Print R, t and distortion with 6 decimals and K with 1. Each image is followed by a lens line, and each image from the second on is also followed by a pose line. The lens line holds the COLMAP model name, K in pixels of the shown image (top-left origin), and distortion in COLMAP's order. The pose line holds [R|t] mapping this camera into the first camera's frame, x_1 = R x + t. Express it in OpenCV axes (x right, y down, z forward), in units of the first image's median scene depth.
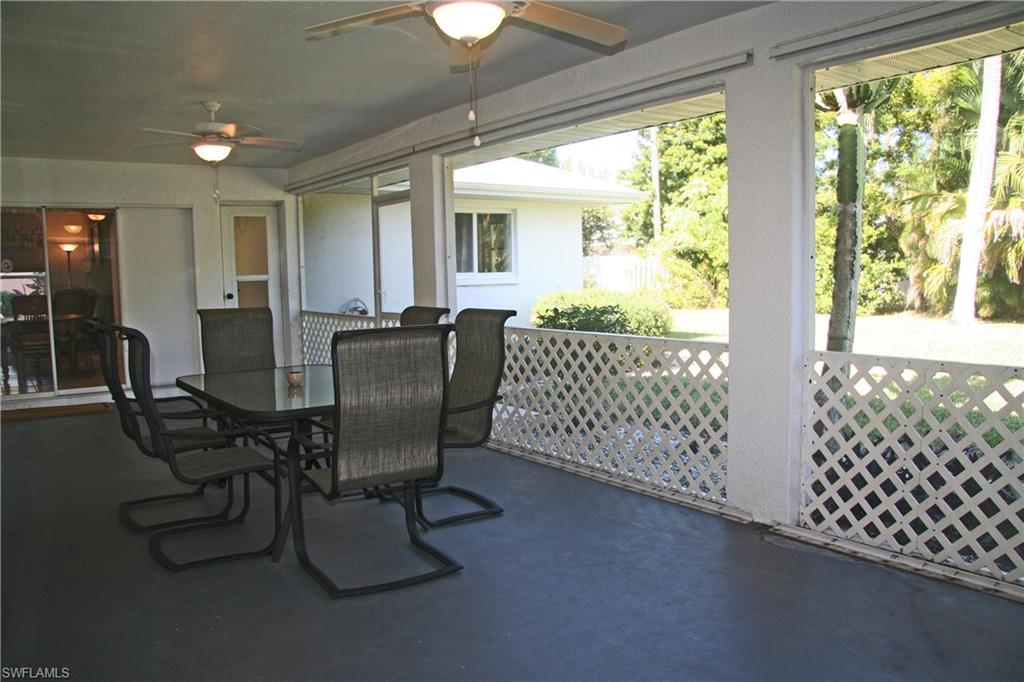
lens RADIAL K [[798.3, 0, 519.8], [0, 798.3, 343.4], [0, 0, 1]] dist [-0.116530, 0.039211]
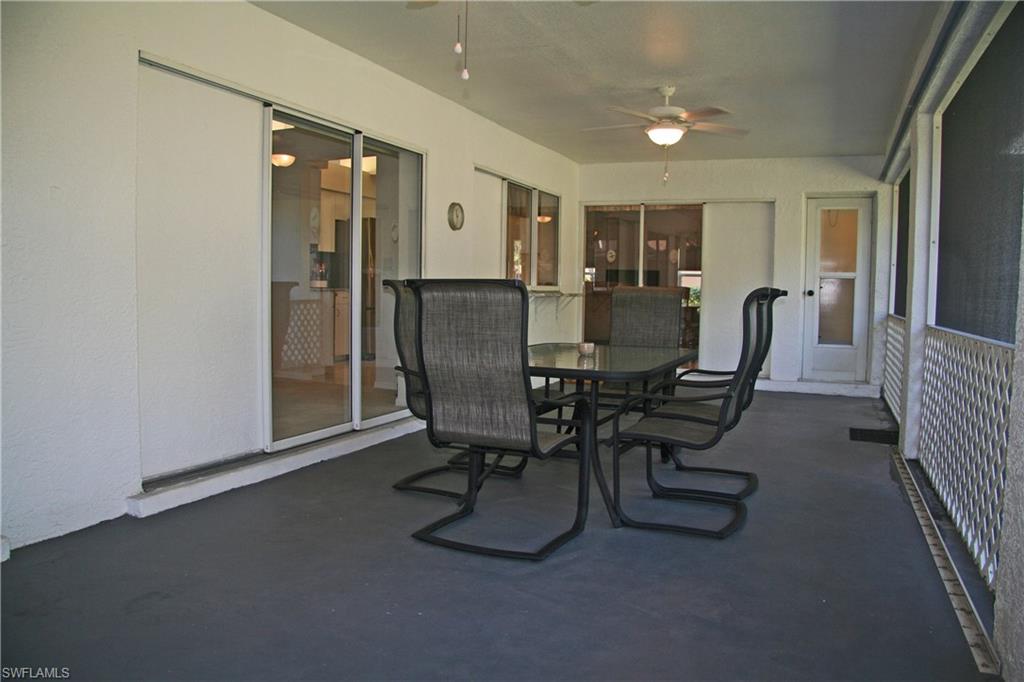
lens RADIAL K [[798.3, 0, 512.4], [0, 798.3, 337.3], [0, 0, 1]] dist [-0.116530, 0.039211]
pose [[0.541212, 0.085460, -0.836532, 0.251588], [-0.109799, 0.993487, 0.030457, 0.004844], [0.833687, 0.075366, 0.547071, 0.186344]]
